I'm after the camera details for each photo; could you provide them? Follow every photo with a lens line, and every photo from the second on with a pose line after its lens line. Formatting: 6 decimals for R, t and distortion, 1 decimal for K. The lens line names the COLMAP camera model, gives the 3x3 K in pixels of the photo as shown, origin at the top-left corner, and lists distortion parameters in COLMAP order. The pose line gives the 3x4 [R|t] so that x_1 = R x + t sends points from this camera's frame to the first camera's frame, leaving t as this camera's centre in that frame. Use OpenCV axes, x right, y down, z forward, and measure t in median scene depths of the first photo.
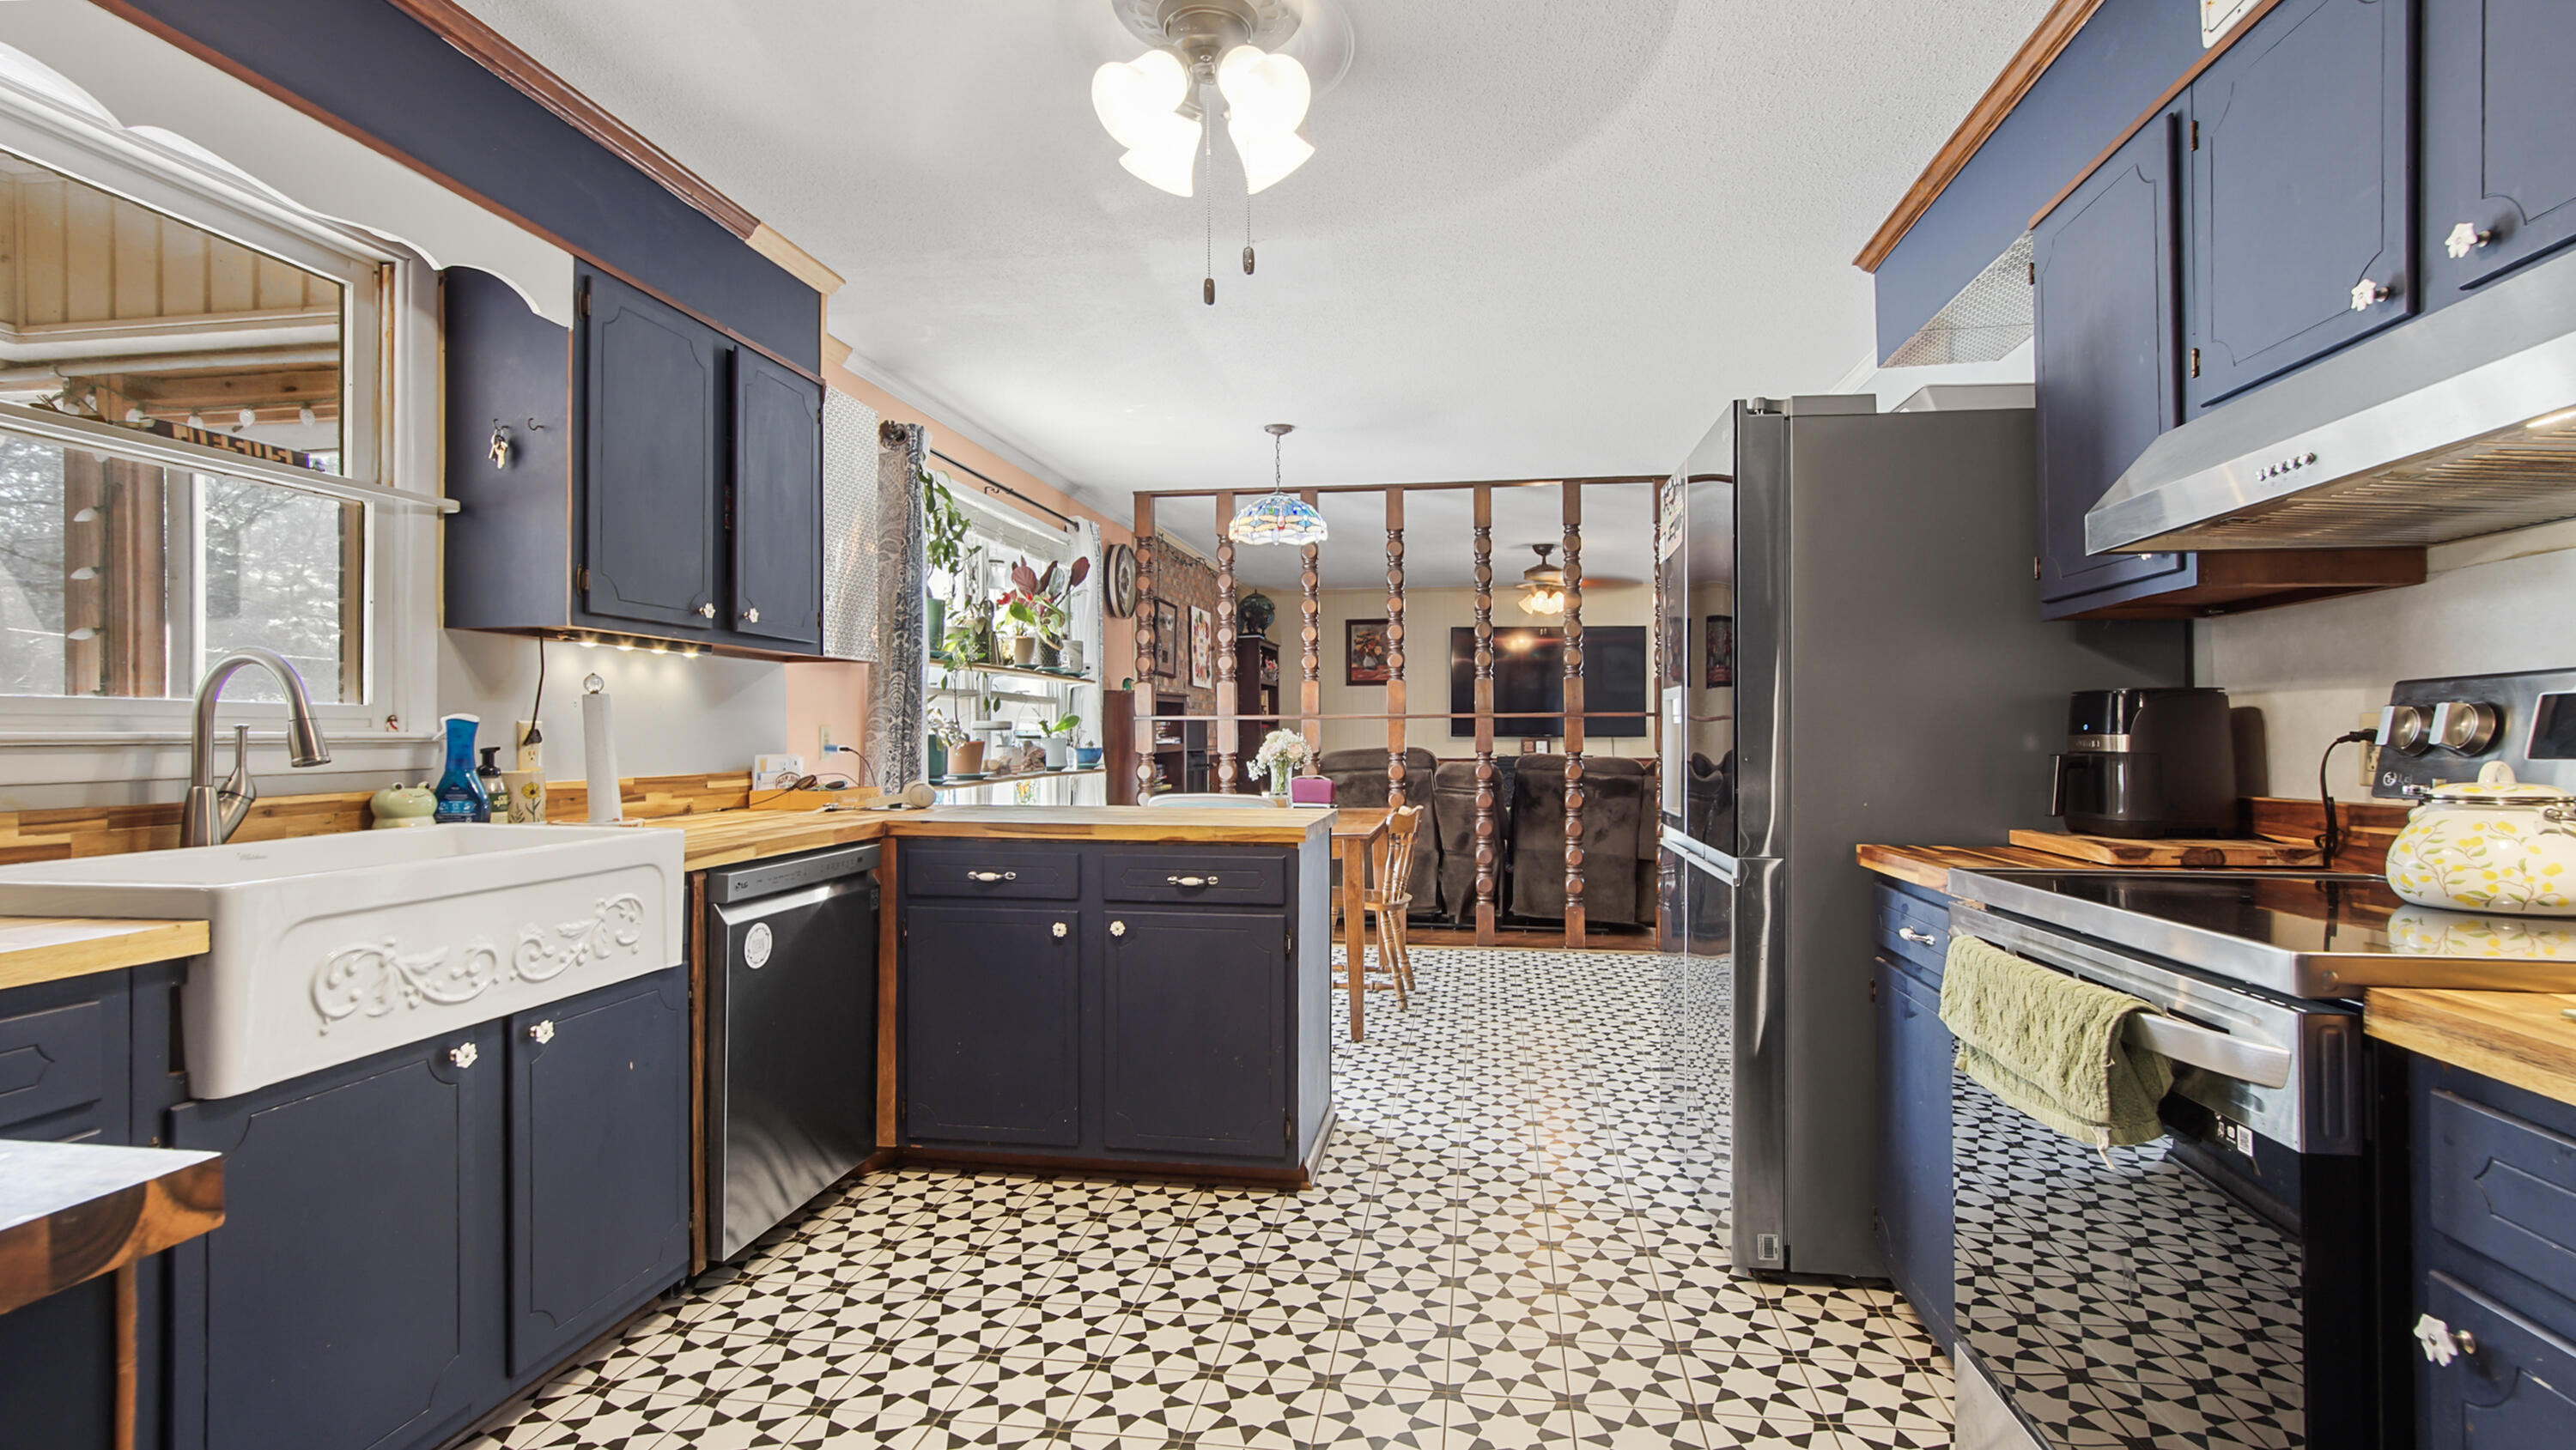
lens RADIAL K [[1191.3, 0, 1254.0], [0, 1191.3, 730.0], [0, 0, 1]] dist [-0.002623, 0.000946]
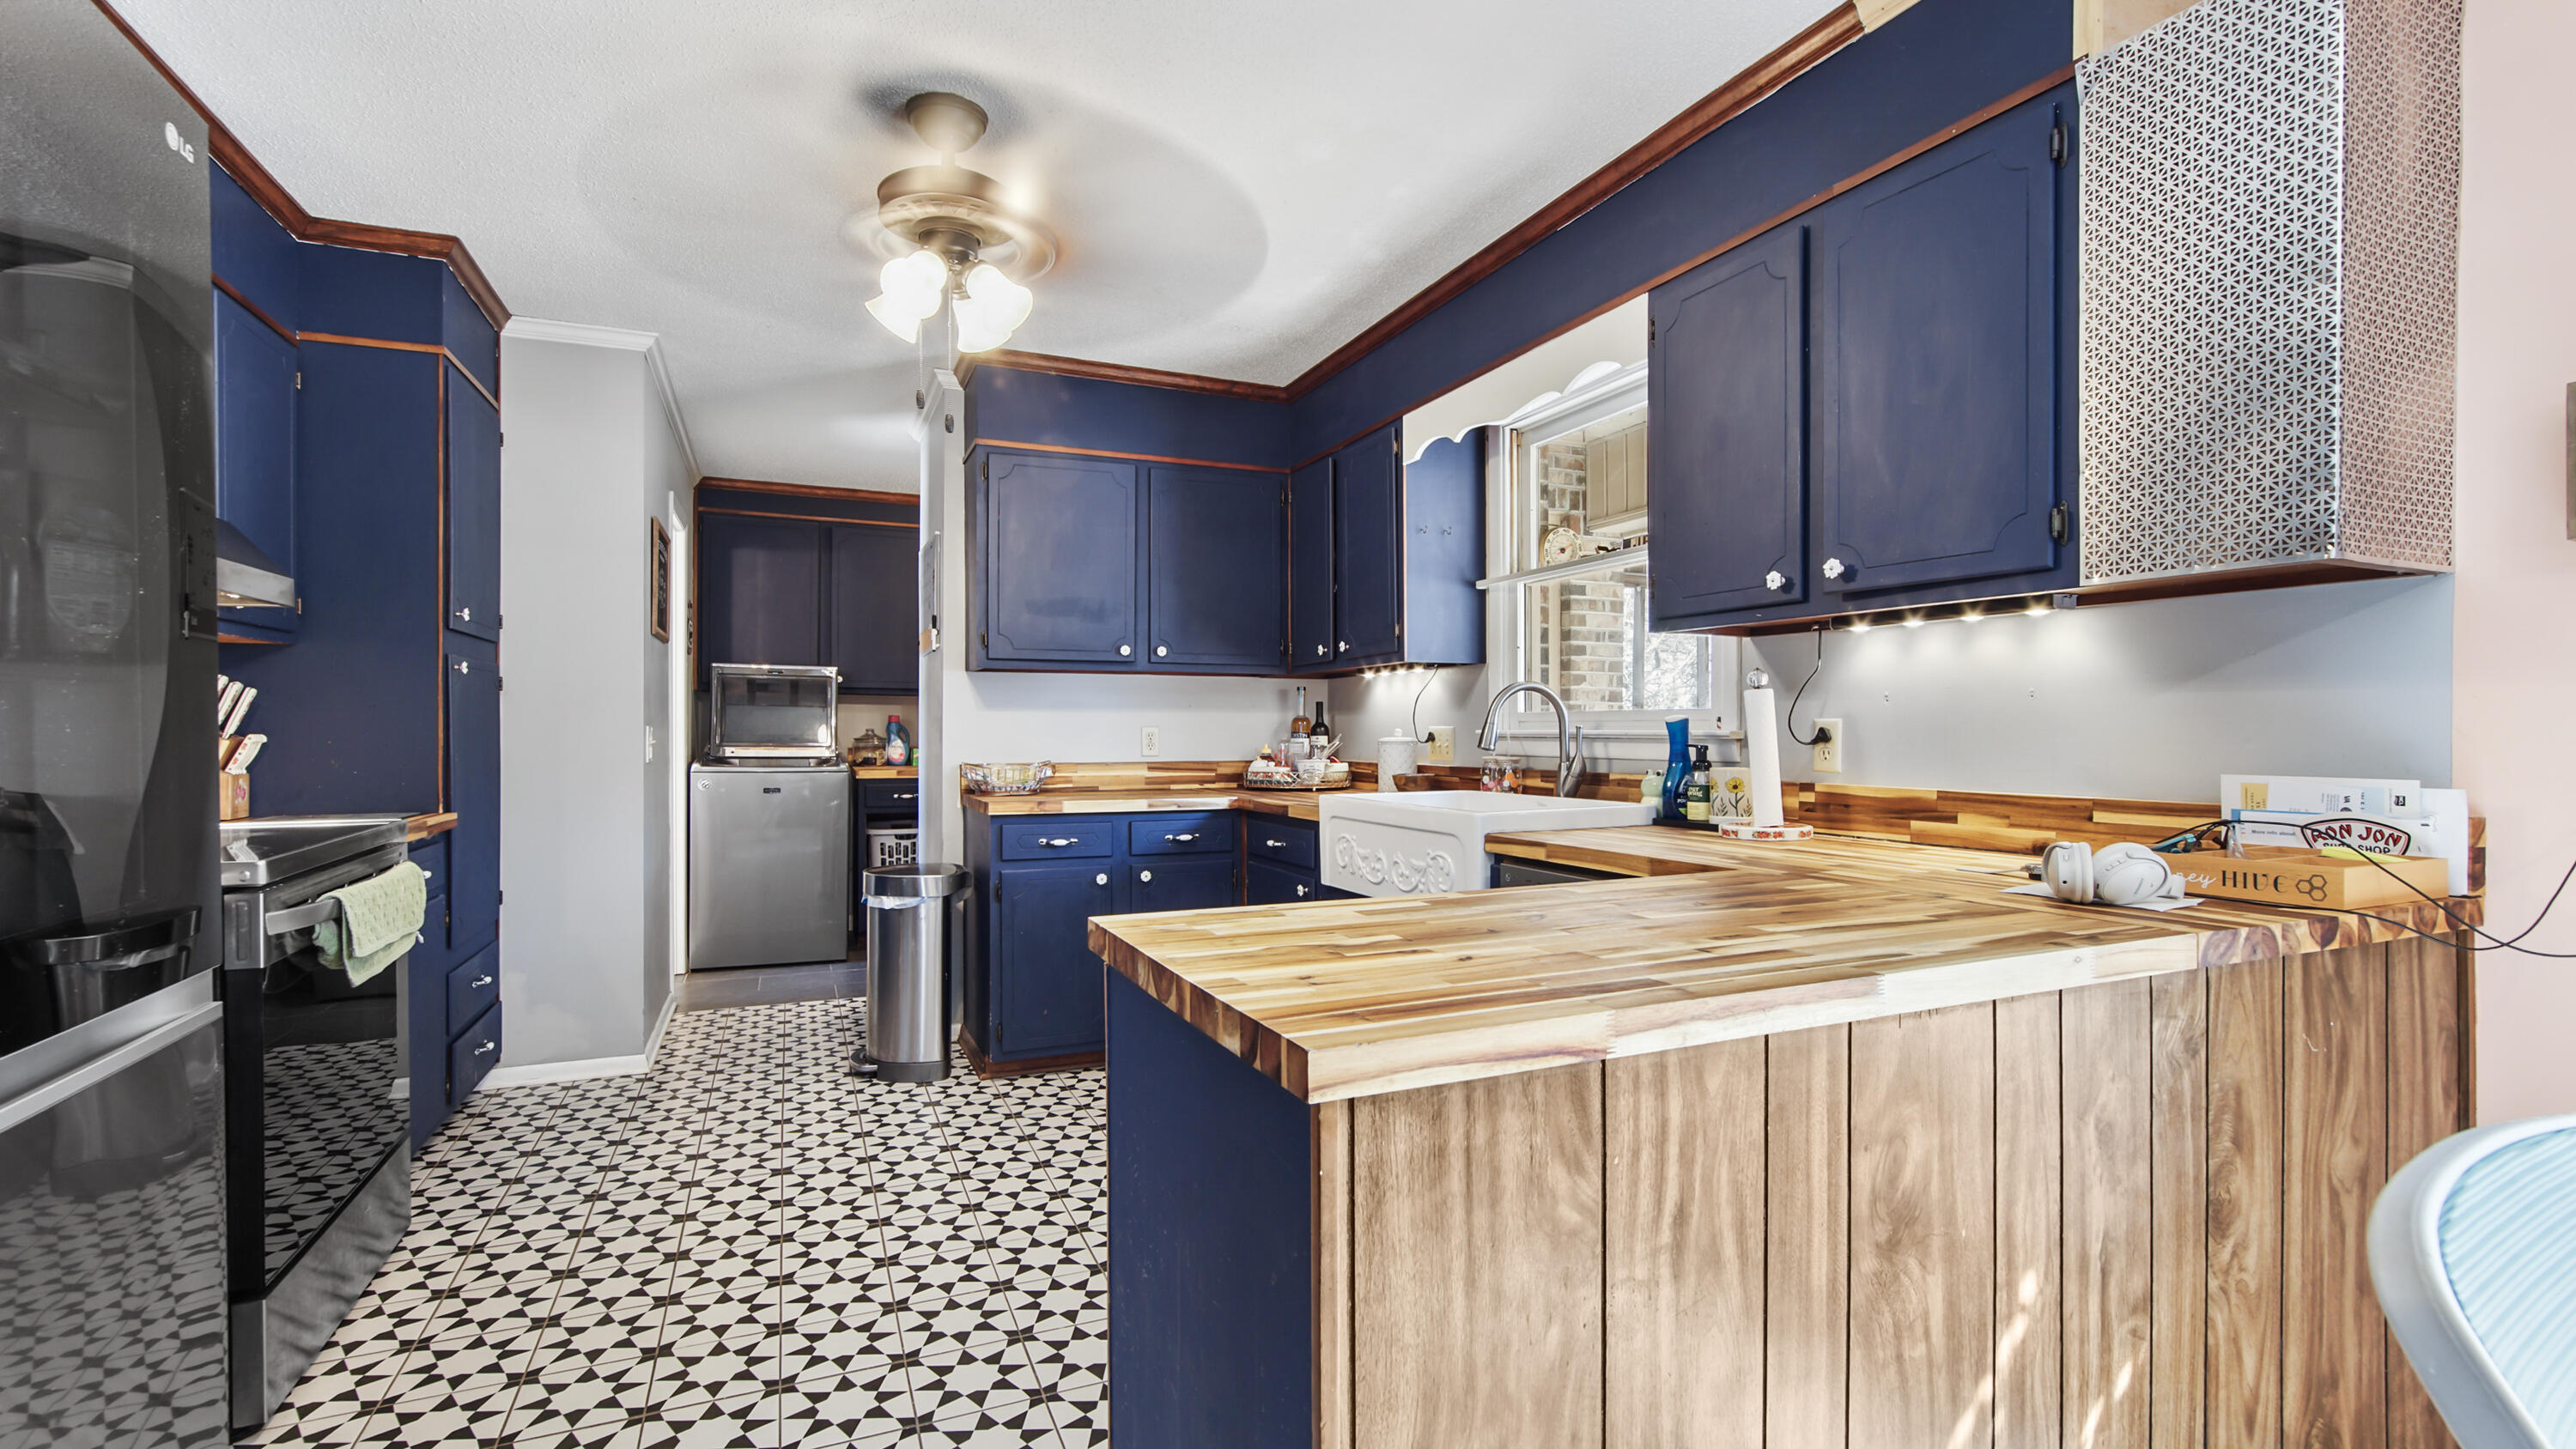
lens RADIAL K [[1153.9, 0, 1284.3], [0, 1153.9, 772.9], [0, 0, 1]] dist [-0.011509, 0.006963]
pose [[-0.825813, 0.025685, -0.563359, 0.317173], [0.005089, 0.999261, 0.038098, -0.002071], [0.563921, 0.028595, -0.825333, 1.784456]]
